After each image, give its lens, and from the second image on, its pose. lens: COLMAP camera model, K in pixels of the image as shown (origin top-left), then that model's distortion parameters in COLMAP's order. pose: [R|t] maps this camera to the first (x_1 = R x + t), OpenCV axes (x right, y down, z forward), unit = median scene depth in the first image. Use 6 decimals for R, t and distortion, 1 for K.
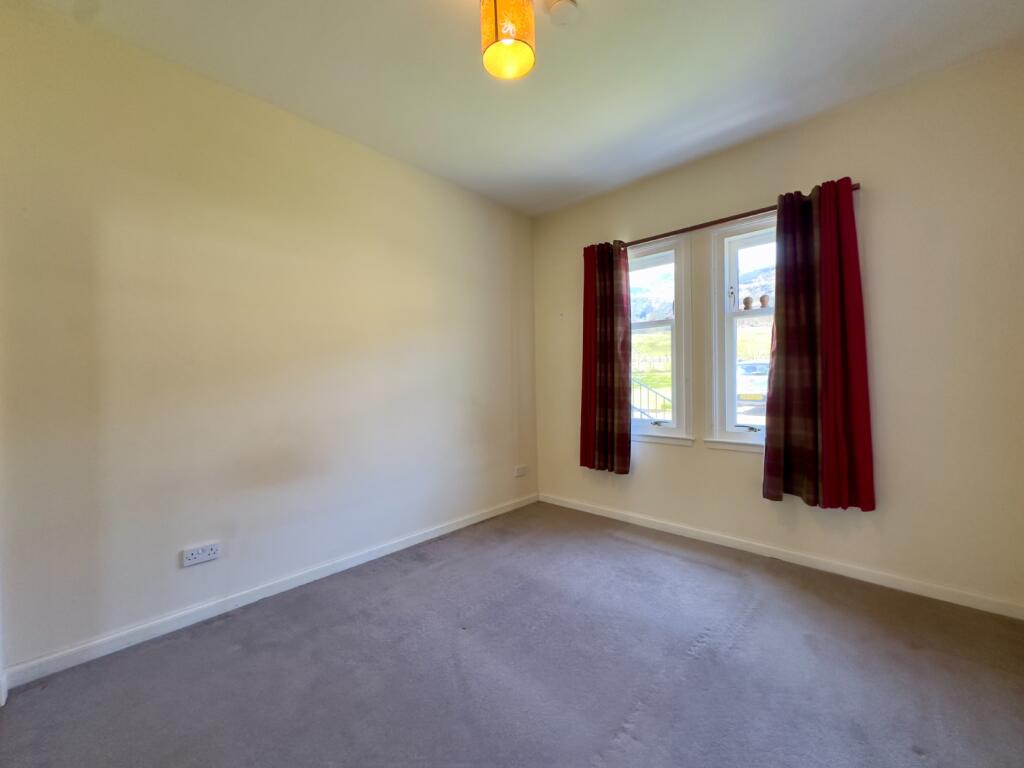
lens RADIAL K [[412.1, 0, 512.2], [0, 412.1, 380.6], [0, 0, 1]] dist [-0.000027, -0.000267]
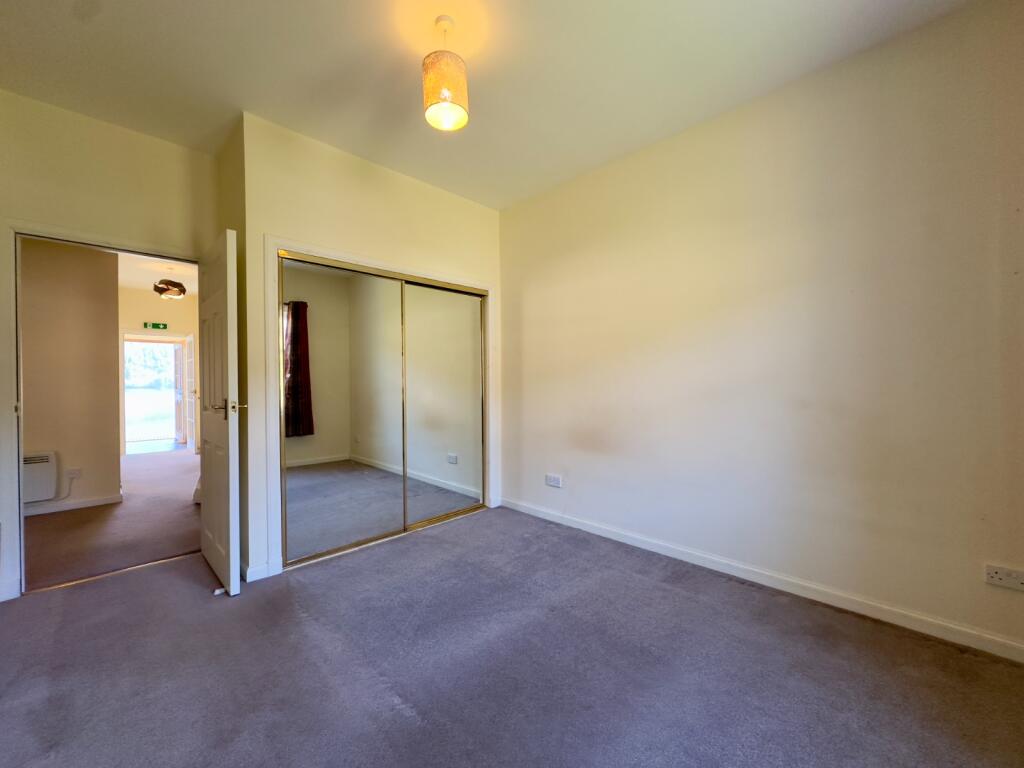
lens RADIAL K [[412.1, 0, 506.2], [0, 412.1, 384.9], [0, 0, 1]] dist [-0.000027, -0.000267]
pose [[-0.051916, 0.023558, -0.998374, 0.727323], [0.009282, 0.999690, 0.023106, -0.002229], [0.998608, -0.008067, -0.052119, 0.738366]]
